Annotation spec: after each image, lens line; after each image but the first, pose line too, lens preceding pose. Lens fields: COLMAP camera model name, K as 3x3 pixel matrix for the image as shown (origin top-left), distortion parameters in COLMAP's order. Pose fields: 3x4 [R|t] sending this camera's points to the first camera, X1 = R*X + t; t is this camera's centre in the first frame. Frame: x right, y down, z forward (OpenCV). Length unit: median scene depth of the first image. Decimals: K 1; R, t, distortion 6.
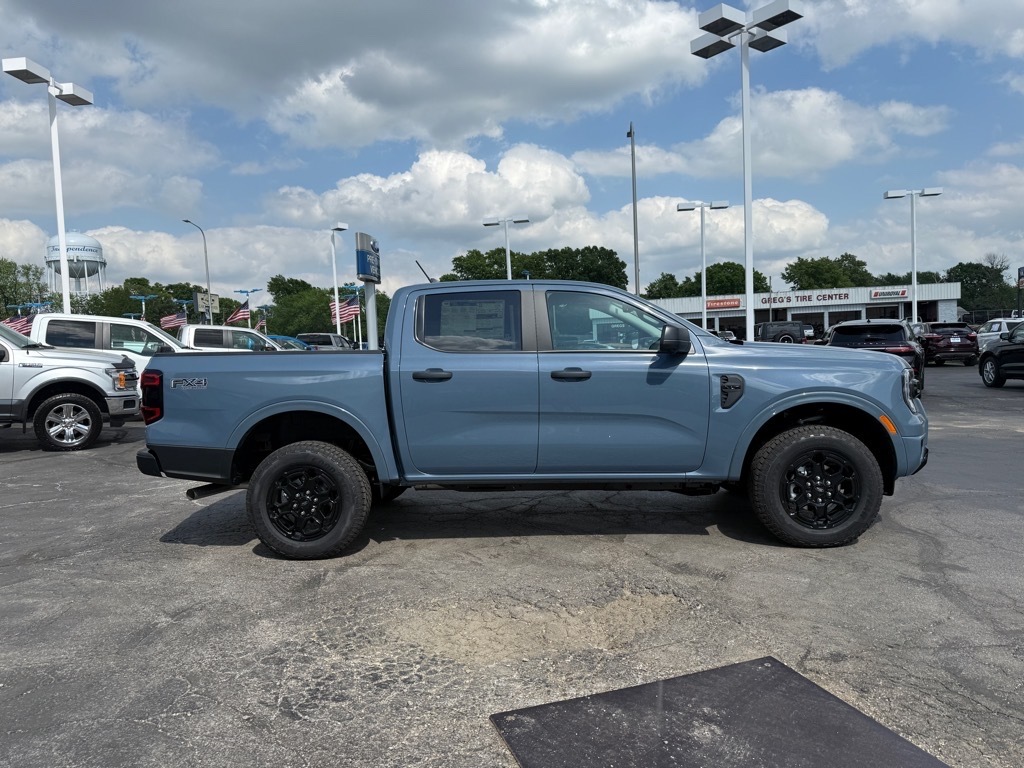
lens RADIAL K [[727.2, 0, 511.0], [0, 727.2, 388.5], [0, 0, 1]] dist [0.031433, -0.050038]
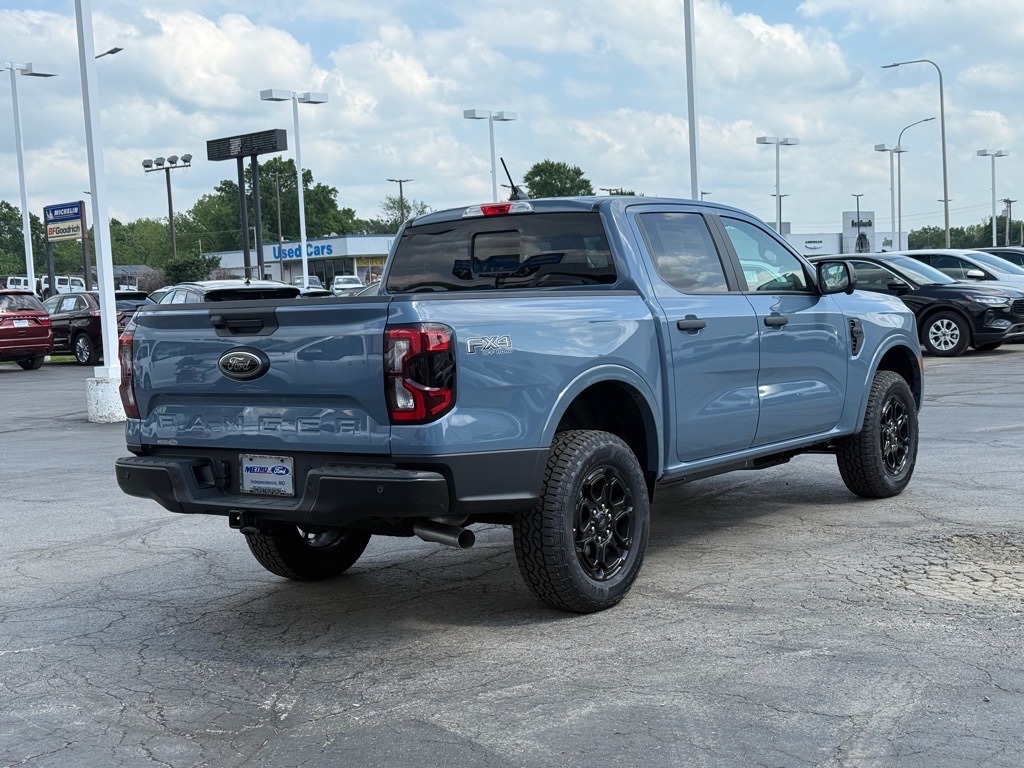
lens RADIAL K [[1417.0, 0, 512.6], [0, 1417.0, 389.5], [0, 0, 1]] dist [0.211389, -0.477044]
pose [[0.537283, -0.046092, 0.842141, -0.387049], [0.073069, 0.997295, 0.007966, 0.006133], [-0.840231, 0.057255, 0.539198, 0.101362]]
